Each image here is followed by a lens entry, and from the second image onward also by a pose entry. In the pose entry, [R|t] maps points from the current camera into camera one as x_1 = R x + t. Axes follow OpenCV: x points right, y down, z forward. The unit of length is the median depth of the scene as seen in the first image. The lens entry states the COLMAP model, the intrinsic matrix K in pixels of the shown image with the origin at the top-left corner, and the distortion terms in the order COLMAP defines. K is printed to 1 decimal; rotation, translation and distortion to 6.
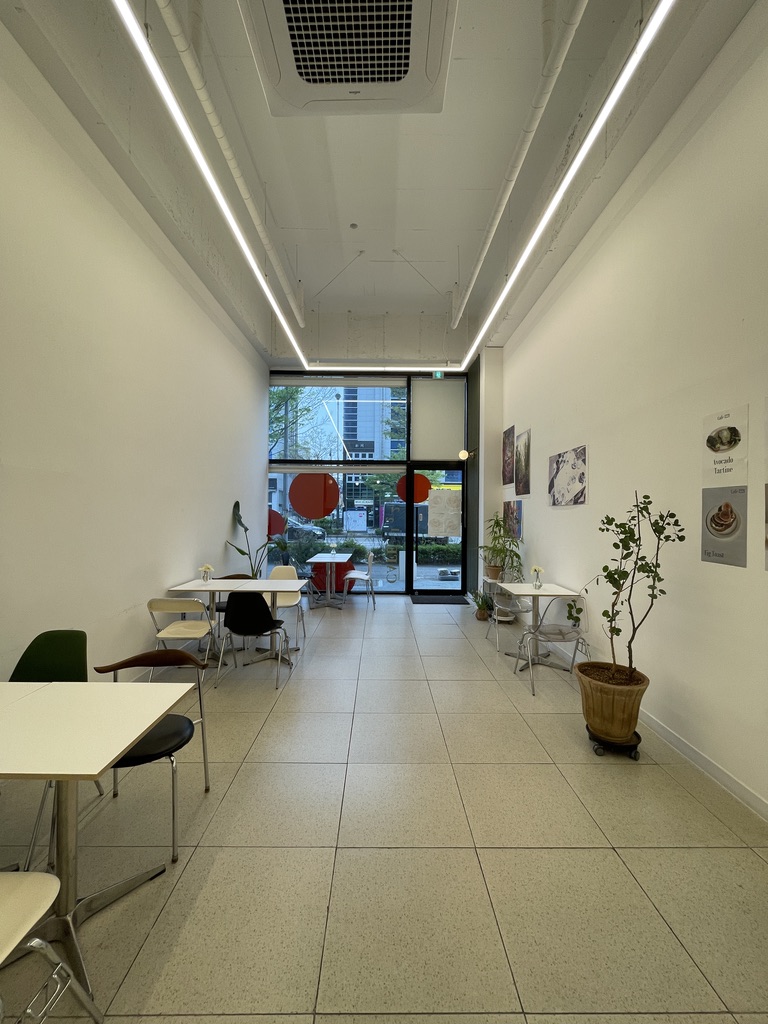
lens RADIAL K [[412.1, 0, 384.0], [0, 412.1, 512.0], [0, 0, 1]] dist [-0.000088, -0.000139]
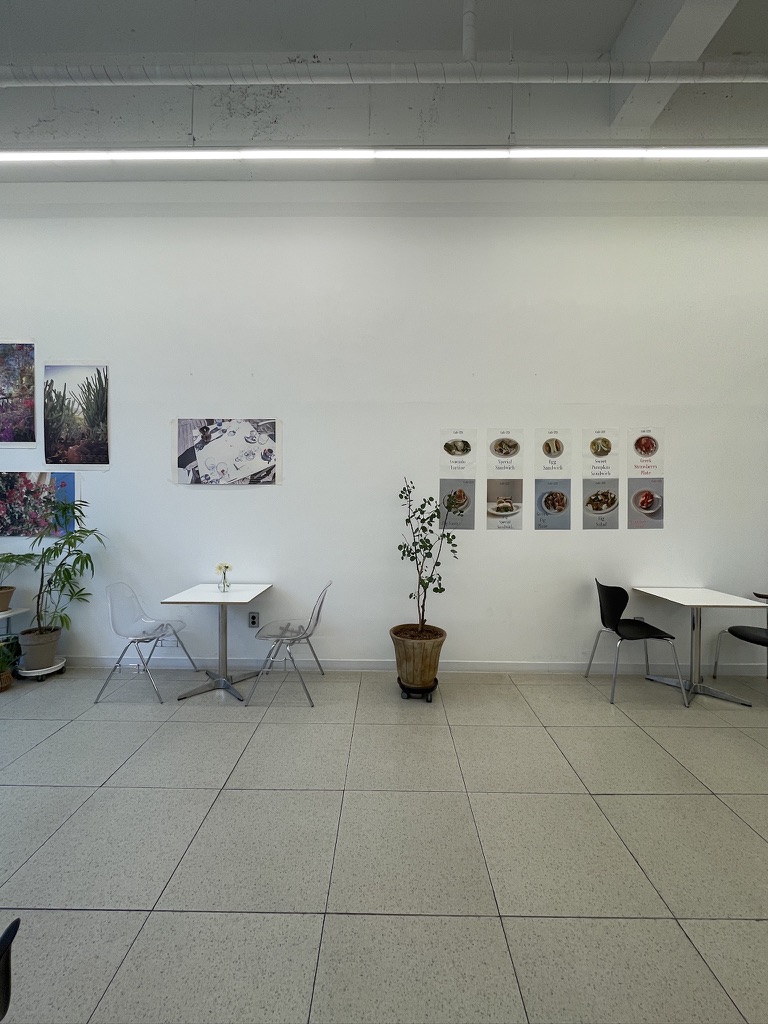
lens RADIAL K [[412.1, 0, 384.0], [0, 412.1, 512.0], [0, 0, 1]] dist [-0.000088, -0.000139]
pose [[0.015550, -0.031916, 0.999370, -0.623254], [-0.011054, 0.999424, 0.032090, 0.014135], [-0.999818, -0.011546, 0.015188, 1.099610]]
